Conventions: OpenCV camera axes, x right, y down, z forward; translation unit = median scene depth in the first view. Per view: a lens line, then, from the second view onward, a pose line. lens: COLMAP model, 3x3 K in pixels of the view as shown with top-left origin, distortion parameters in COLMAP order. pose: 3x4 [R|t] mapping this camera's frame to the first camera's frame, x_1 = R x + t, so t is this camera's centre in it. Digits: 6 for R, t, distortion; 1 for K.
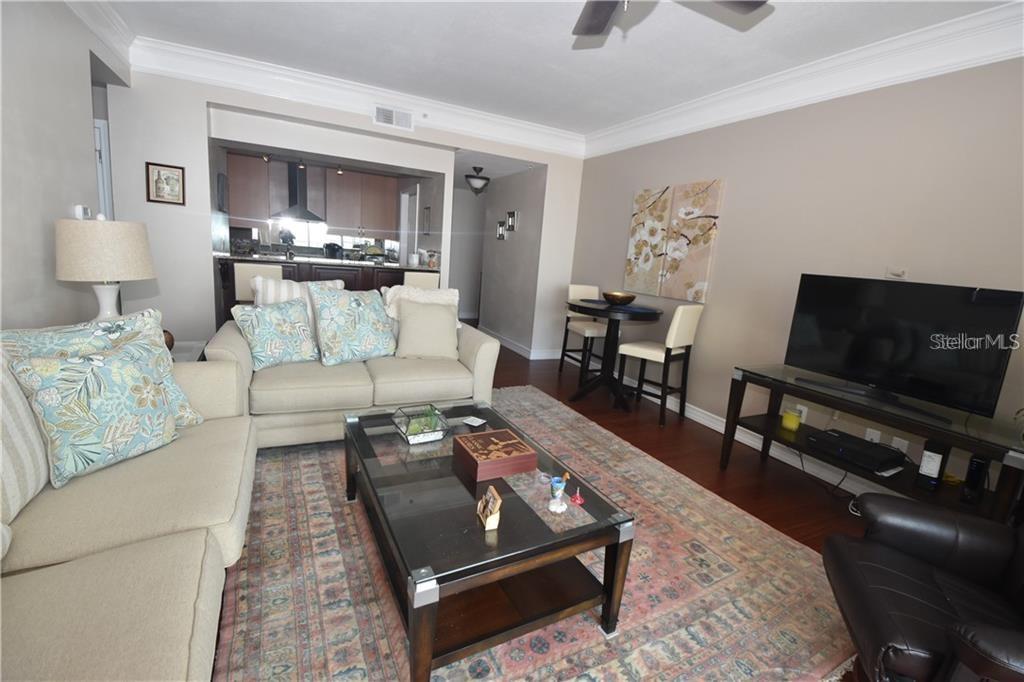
lens RADIAL K [[452.8, 0, 539.2], [0, 452.8, 332.8], [0, 0, 1]] dist [-0.002517, -0.000310]
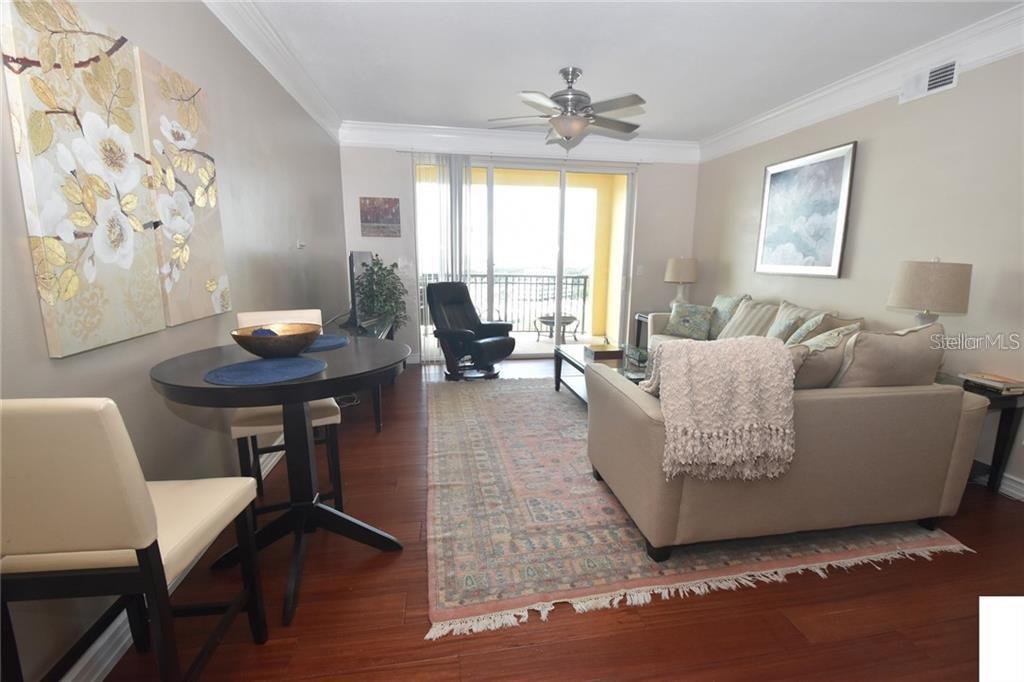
lens RADIAL K [[452.8, 0, 513.3], [0, 452.8, 339.3], [0, 0, 1]] dist [-0.002517, -0.000310]
pose [[-0.934261, -0.152117, 0.322517, -0.162809], [-0.027356, 0.932355, 0.360507, -0.229854], [-0.355540, 0.327985, -0.875224, 1.266831]]
